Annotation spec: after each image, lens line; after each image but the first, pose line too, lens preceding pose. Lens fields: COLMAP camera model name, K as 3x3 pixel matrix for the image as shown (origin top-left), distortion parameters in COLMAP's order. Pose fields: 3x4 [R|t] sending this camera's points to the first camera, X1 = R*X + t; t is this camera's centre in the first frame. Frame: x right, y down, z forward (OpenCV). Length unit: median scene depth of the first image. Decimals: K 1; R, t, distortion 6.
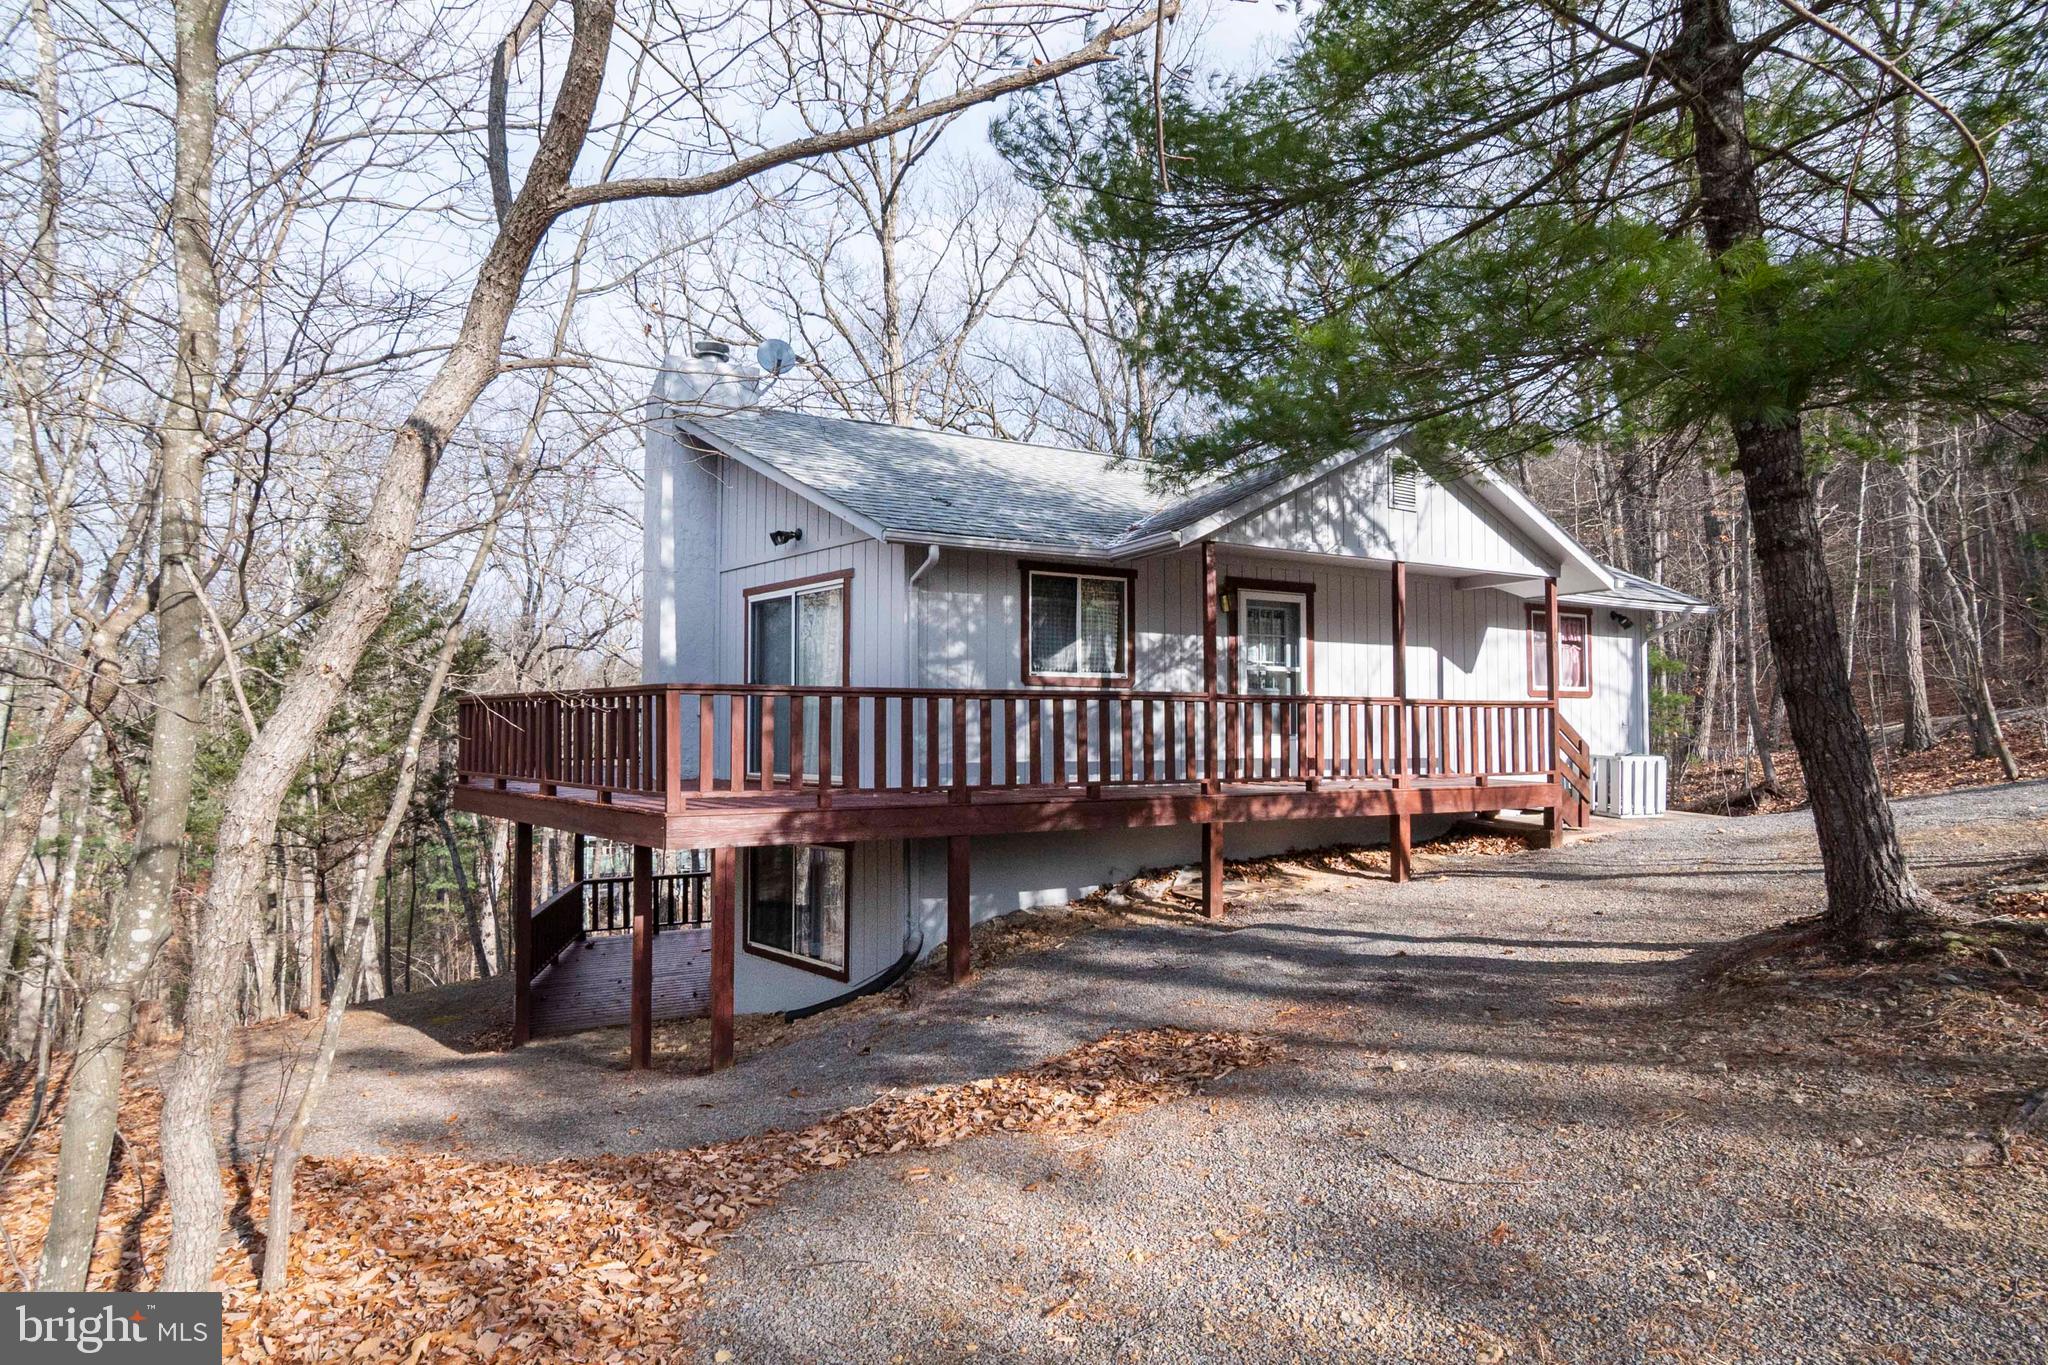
lens RADIAL K [[1055.3, 0, 1024.0], [0, 1055.3, 682.5], [0, 0, 1]] dist [-0.029725, 0.000351]
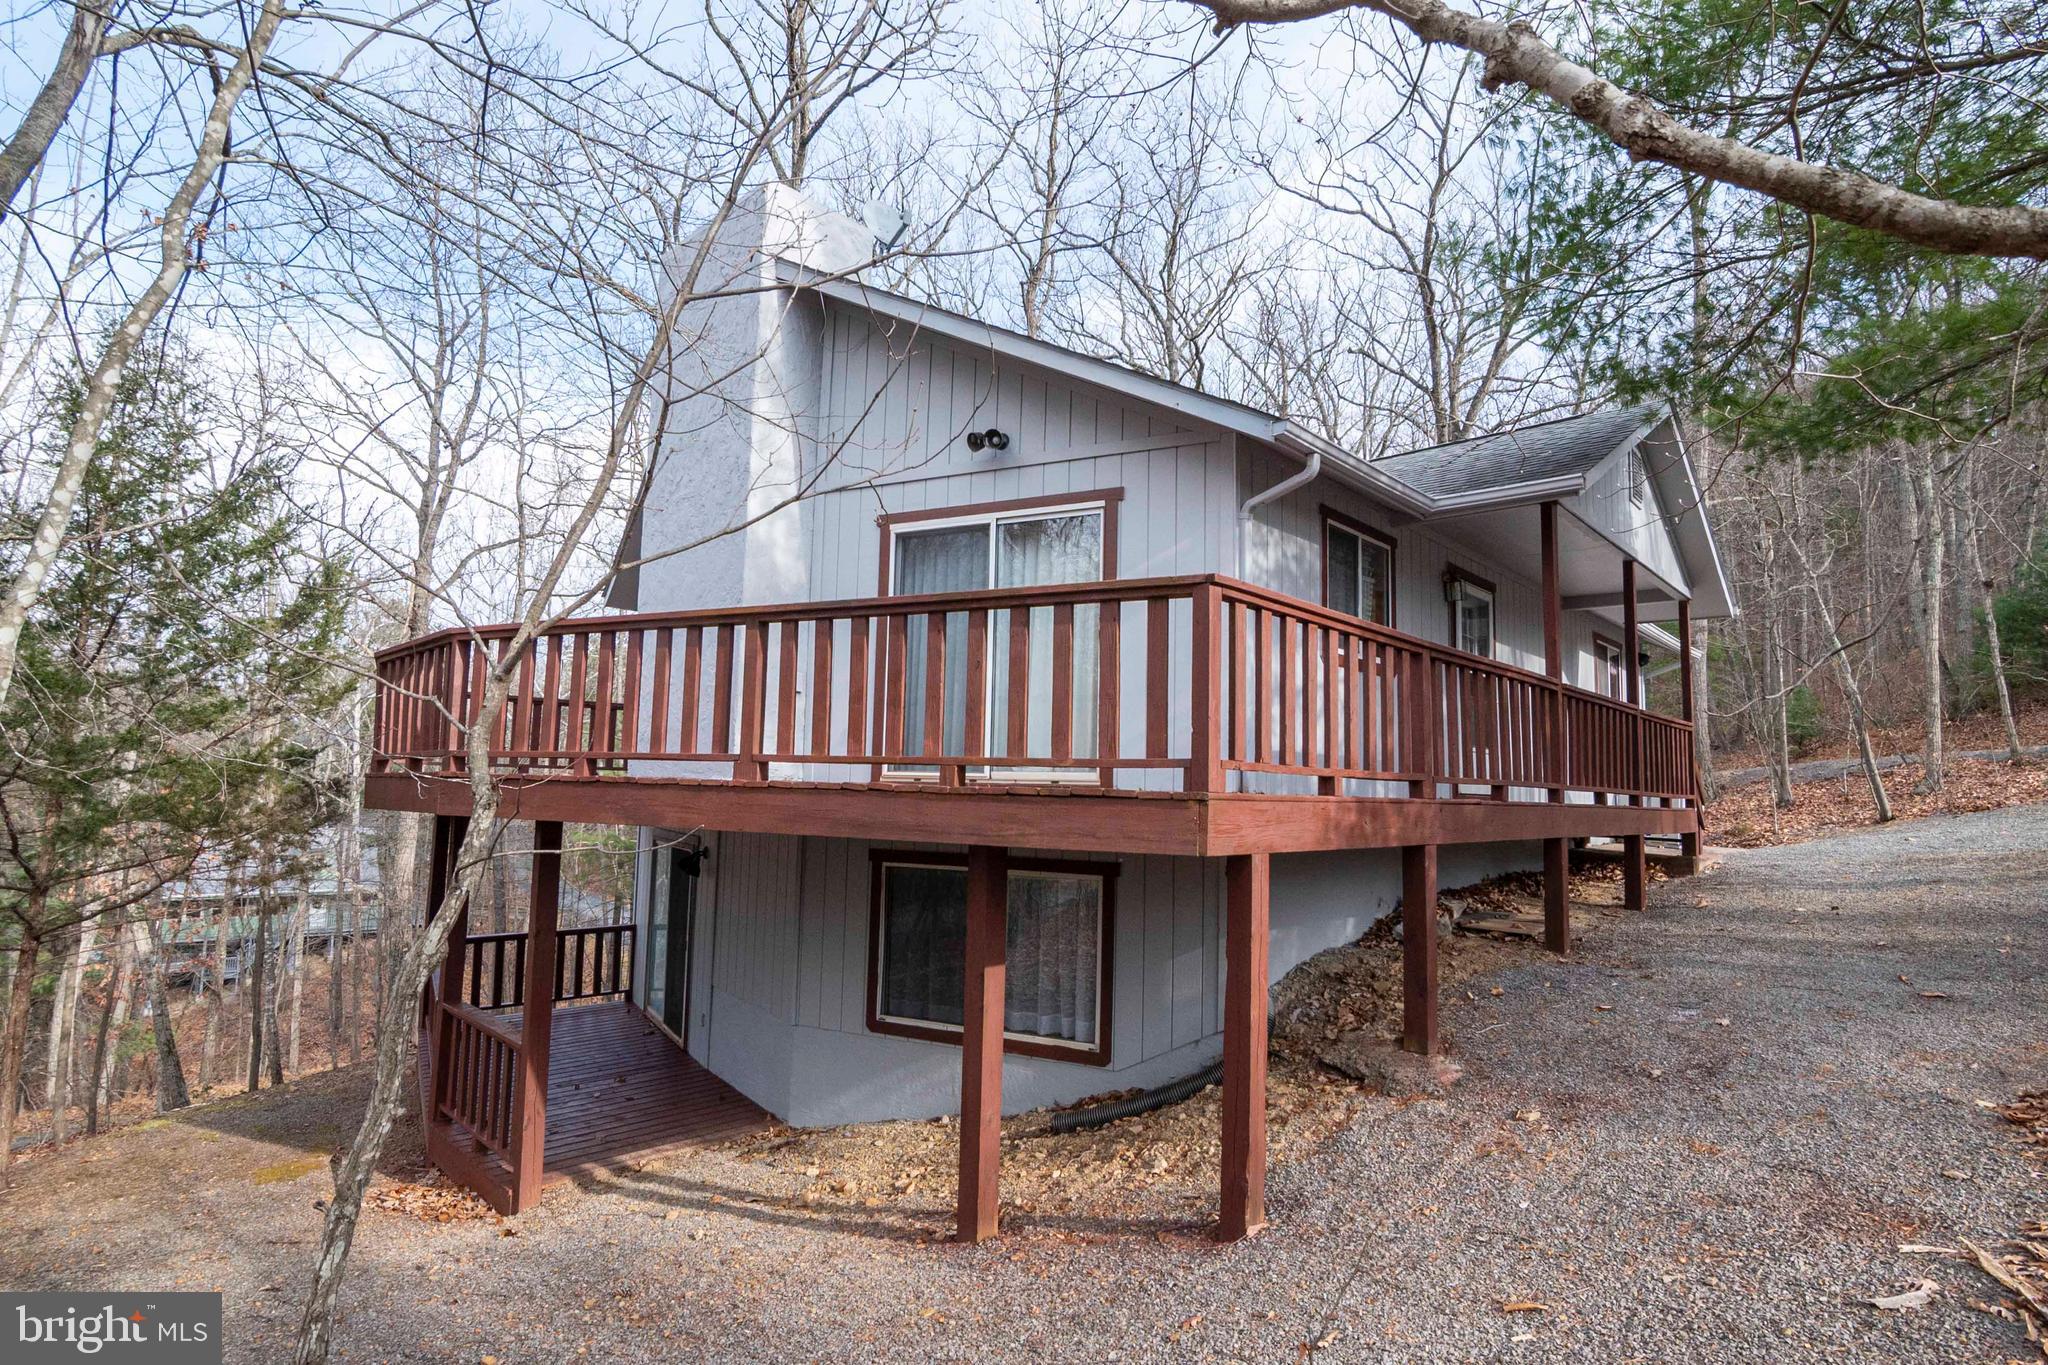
lens RADIAL K [[1055.3, 0, 1024.0], [0, 1055.3, 682.5], [0, 0, 1]] dist [-0.029725, 0.000351]
pose [[0.943917, 0.055636, 0.325461, -0.425941], [-0.039061, 0.997596, -0.057246, 0.065555], [-0.327864, 0.041323, 0.943821, 0.319082]]
